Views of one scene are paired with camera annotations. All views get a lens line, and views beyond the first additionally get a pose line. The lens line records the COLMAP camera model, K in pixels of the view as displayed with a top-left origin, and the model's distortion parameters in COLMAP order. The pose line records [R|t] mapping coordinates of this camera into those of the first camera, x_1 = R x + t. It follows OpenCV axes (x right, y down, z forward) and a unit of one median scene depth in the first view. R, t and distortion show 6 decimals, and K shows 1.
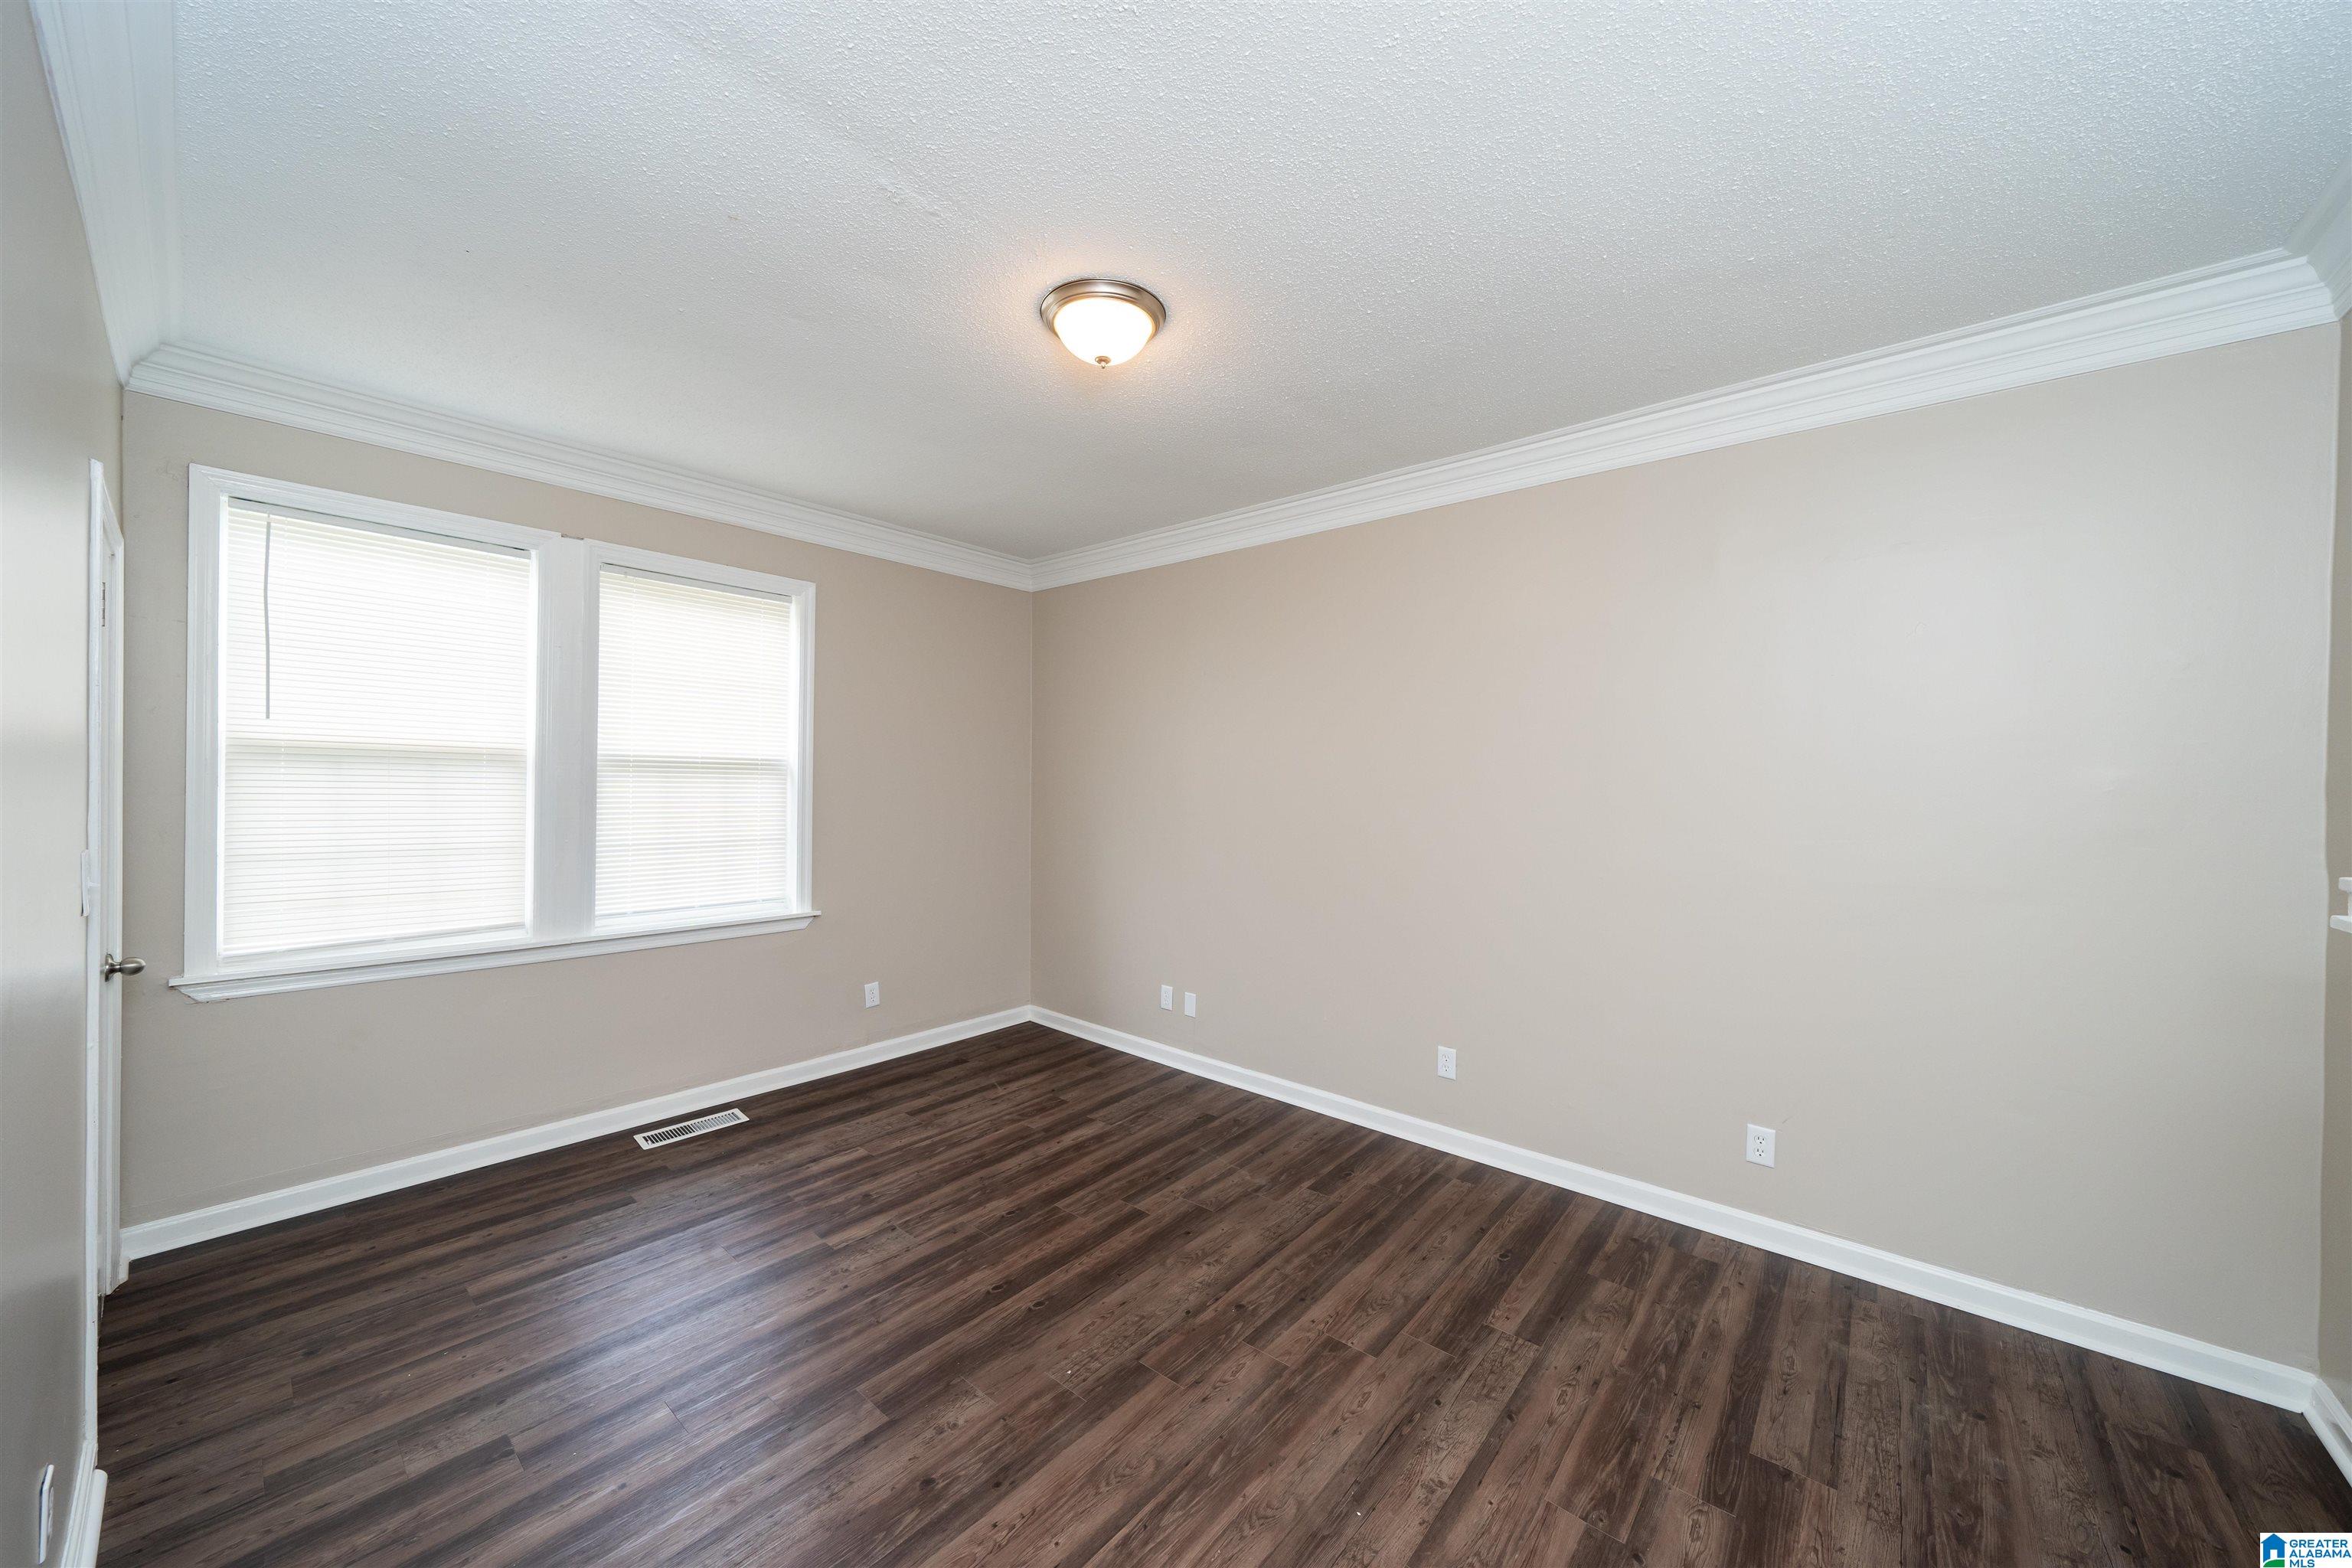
lens RADIAL K [[832.7, 0, 1164.8], [0, 832.7, 780.7], [0, 0, 1]] dist [-0.001267, -0.000079]
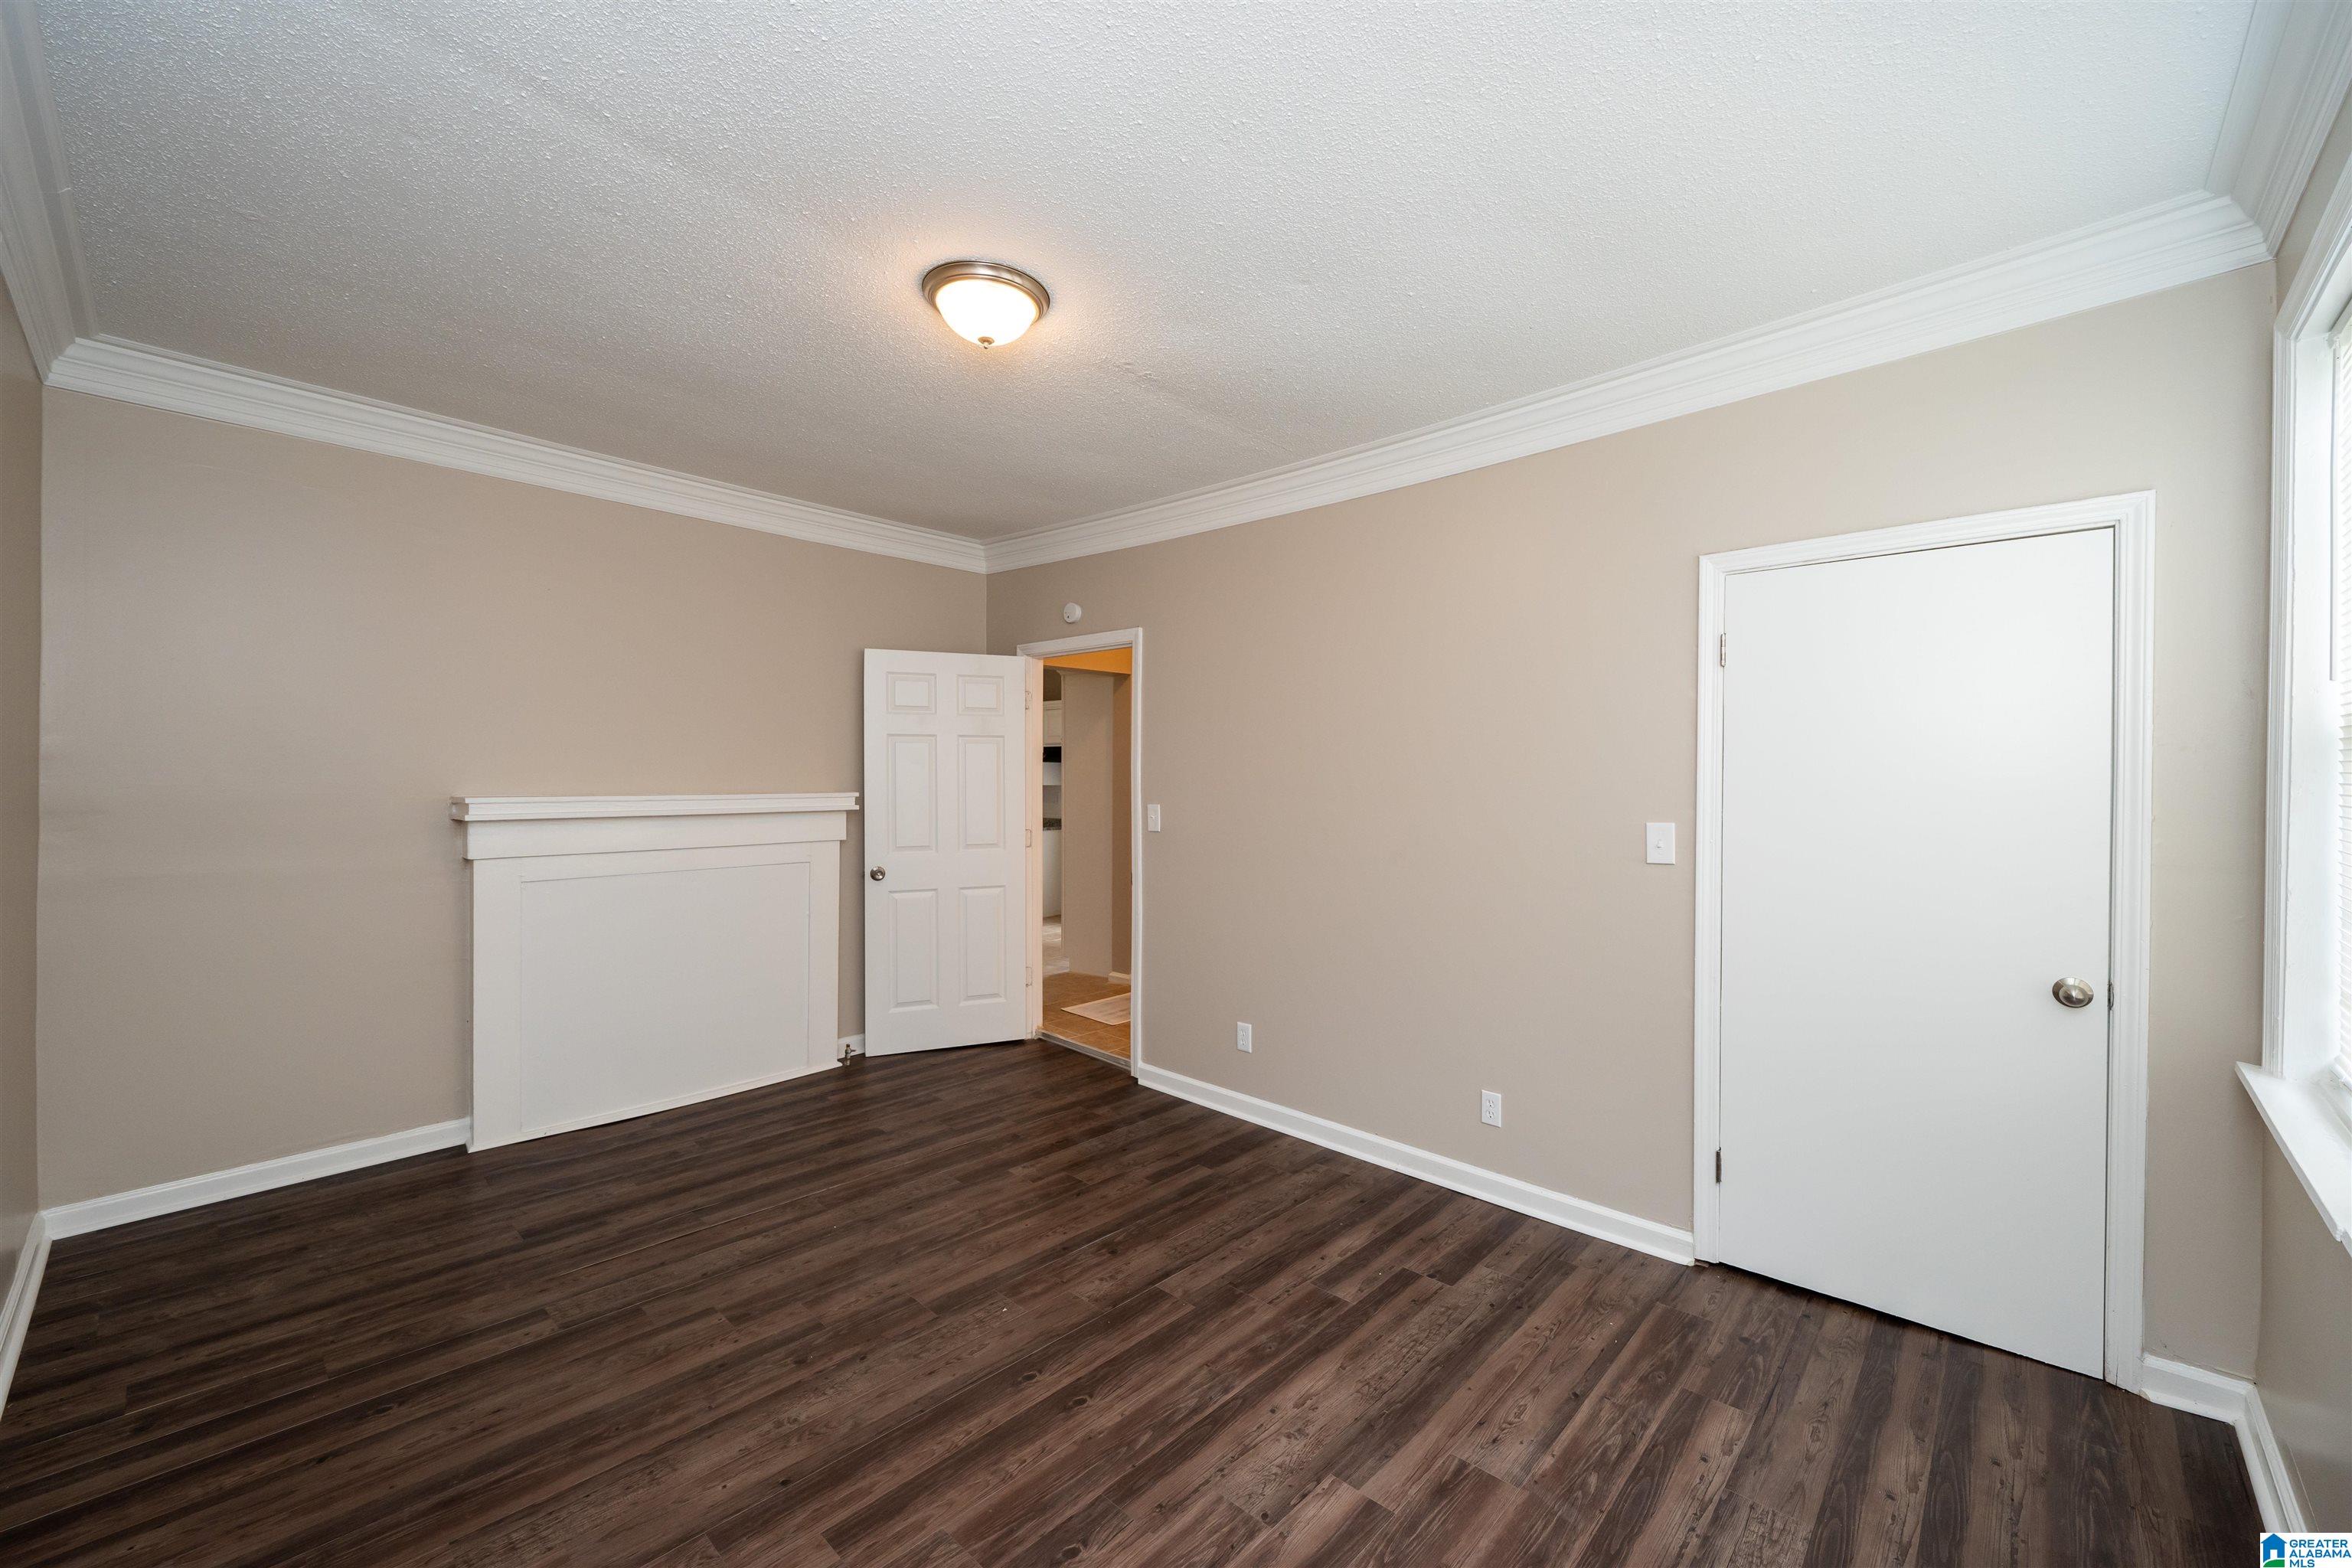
lens RADIAL K [[967.1, 0, 1181.3], [0, 967.1, 774.0], [0, 0, 1]] dist [0.004106, -0.000501]
pose [[-0.999469, -0.019118, 0.026377, -0.323684], [-0.019299, 0.999792, -0.006613, 0.015016], [-0.026245, -0.007119, -0.999630, 2.007485]]
